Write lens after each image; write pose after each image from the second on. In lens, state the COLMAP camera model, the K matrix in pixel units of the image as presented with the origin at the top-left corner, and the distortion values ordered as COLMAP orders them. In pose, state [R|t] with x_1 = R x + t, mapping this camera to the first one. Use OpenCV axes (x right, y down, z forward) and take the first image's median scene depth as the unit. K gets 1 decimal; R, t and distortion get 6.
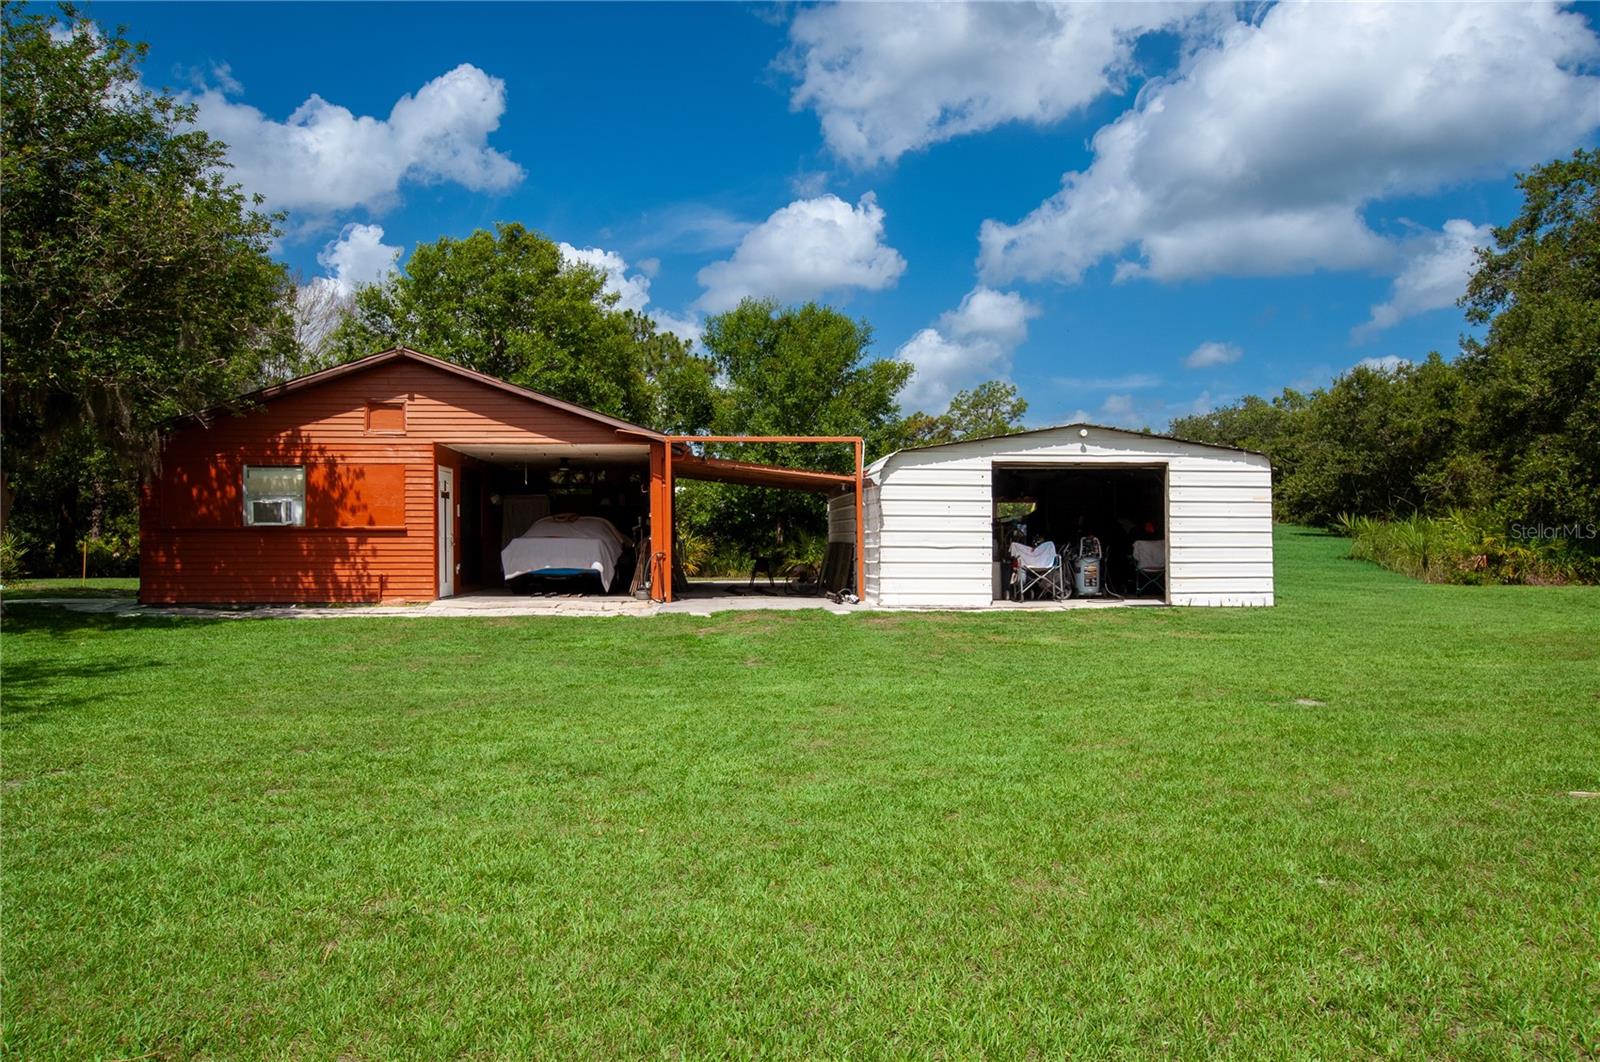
lens RADIAL K [[1244.7, 0, 800.0], [0, 1244.7, 531.0], [0, 0, 1]] dist [0.063204, -0.000795]
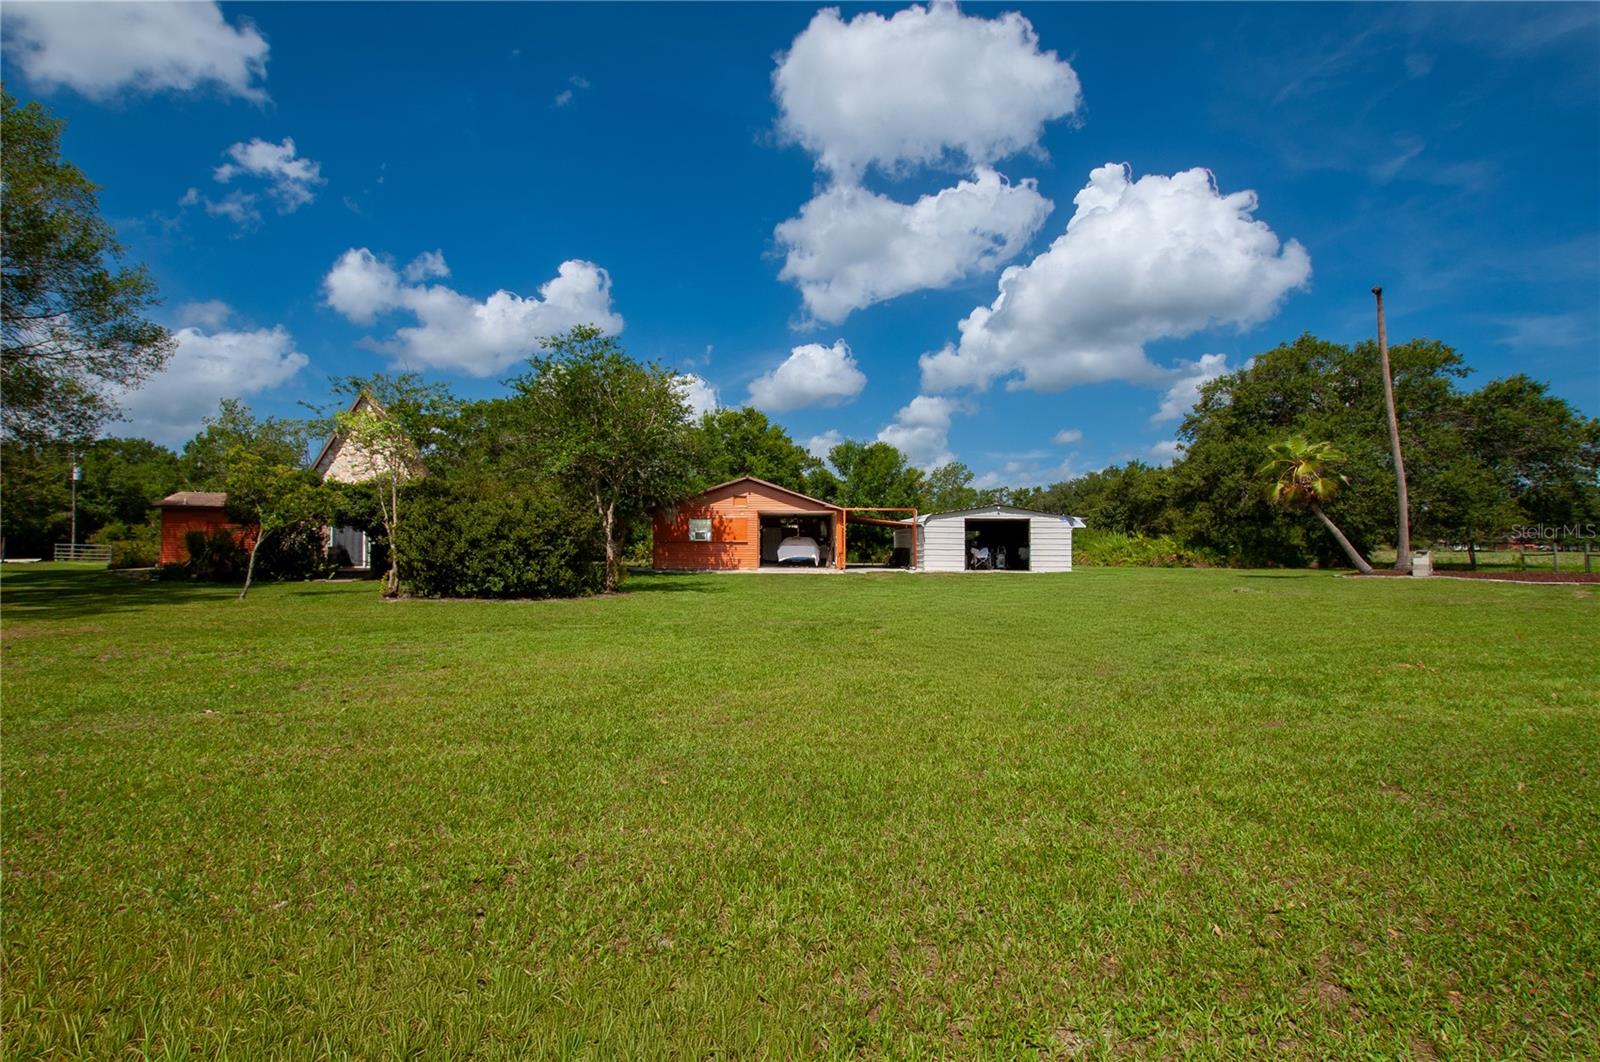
lens RADIAL K [[723.1, 0, 800.0], [0, 723.1, 531.0], [0, 0, 1]] dist [-0.030151, 0.007162]
pose [[0.998542, 0.004977, -0.053746, -0.114814], [-0.005756, 0.999880, -0.014351, -0.003002], [0.053668, 0.014639, 0.998451, -0.563596]]
